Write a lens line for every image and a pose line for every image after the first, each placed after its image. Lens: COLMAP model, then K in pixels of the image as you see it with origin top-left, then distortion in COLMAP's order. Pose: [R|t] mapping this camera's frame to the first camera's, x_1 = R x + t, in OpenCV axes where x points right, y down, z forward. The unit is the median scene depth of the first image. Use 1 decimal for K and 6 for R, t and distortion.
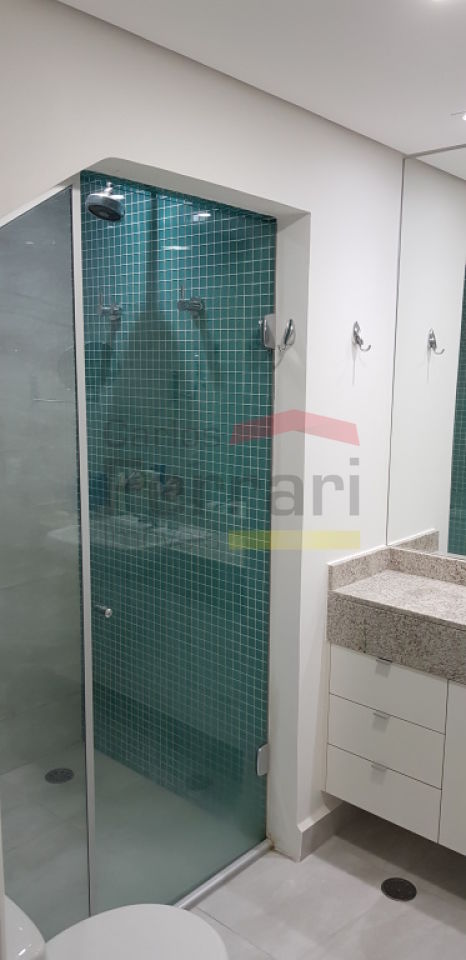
lens RADIAL K [[748.9, 0, 239.1], [0, 748.9, 474.8], [0, 0, 1]] dist [0.086207, -0.149006]
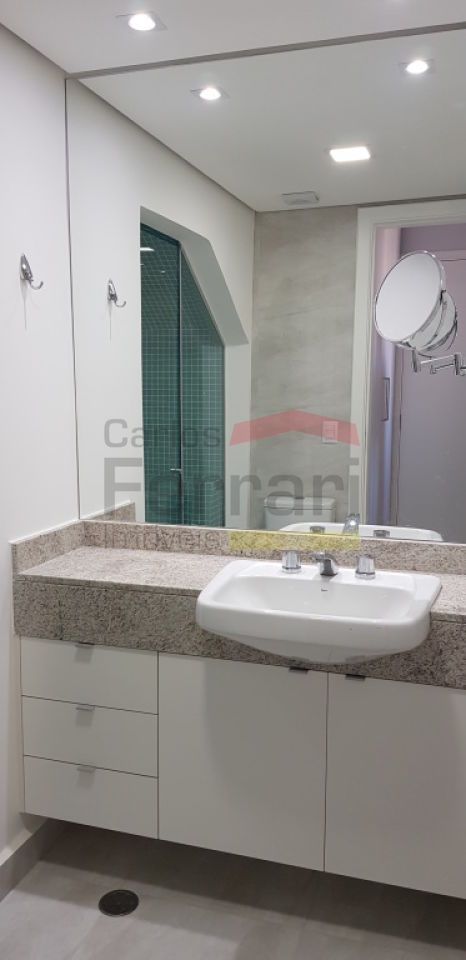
lens RADIAL K [[748.9, 0, 240.0], [0, 748.9, 488.0], [0, 0, 1]] dist [0.086207, -0.149006]
pose [[0.914550, -0.067544, 0.398794, 0.021870], [0.068002, 0.997600, 0.013016, 0.065533], [-0.398716, 0.015215, 0.916948, 0.130062]]
